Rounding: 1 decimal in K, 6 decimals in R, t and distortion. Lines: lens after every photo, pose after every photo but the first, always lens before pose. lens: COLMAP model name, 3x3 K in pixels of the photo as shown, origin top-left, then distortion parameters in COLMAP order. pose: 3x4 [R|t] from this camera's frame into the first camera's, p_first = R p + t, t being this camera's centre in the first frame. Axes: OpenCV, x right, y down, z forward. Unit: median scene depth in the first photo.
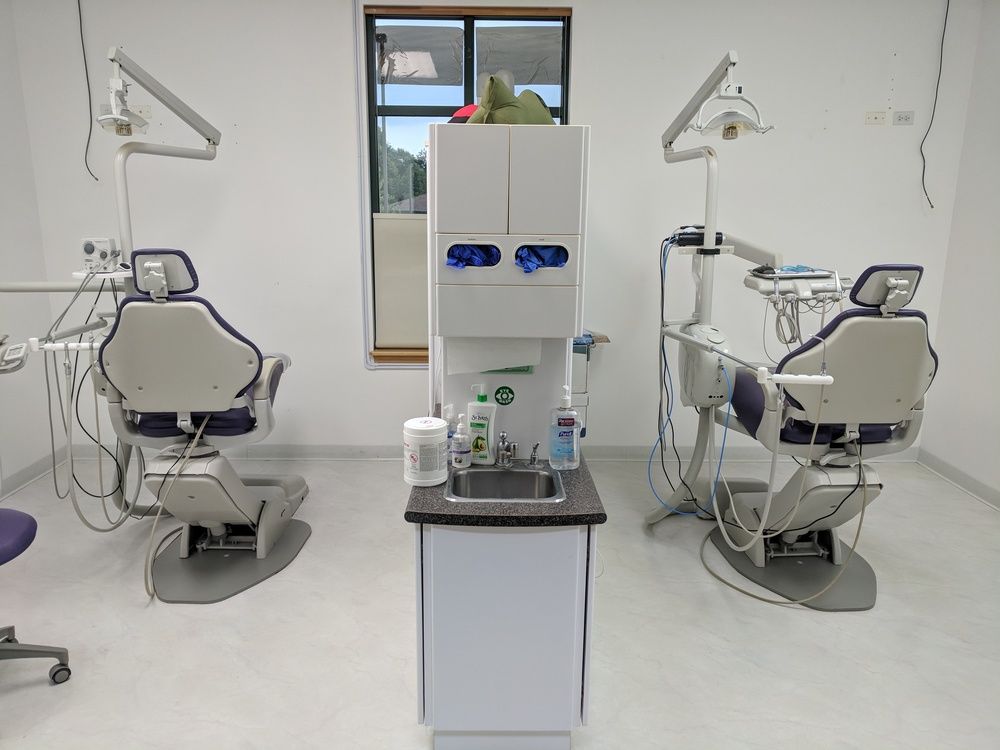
lens RADIAL K [[753.1, 0, 500.0], [0, 753.1, 375.0], [0, 0, 1]] dist [0.036102, -0.035119]
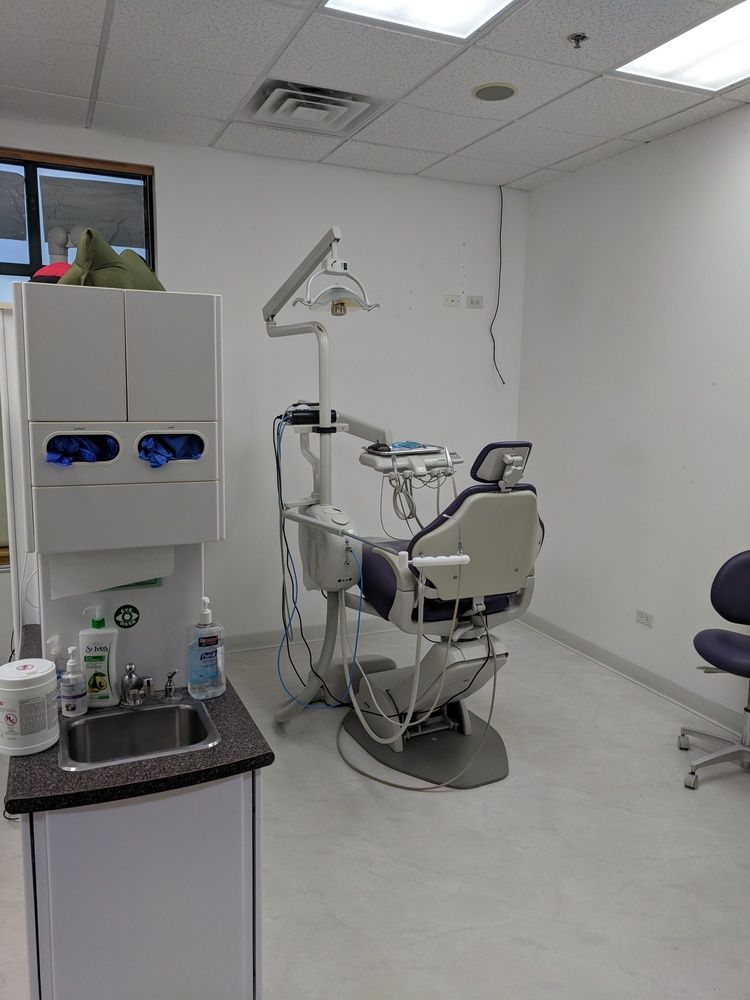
lens RADIAL K [[753.1, 0, 375.0], [0, 753.1, 500.0], [0, 0, 1]] dist [0.036102, -0.035119]
pose [[0.923650, -0.056089, 0.379111, -0.038325], [0.077575, 0.996117, -0.041624, -0.033491], [-0.375305, 0.067855, 0.924414, 0.109879]]
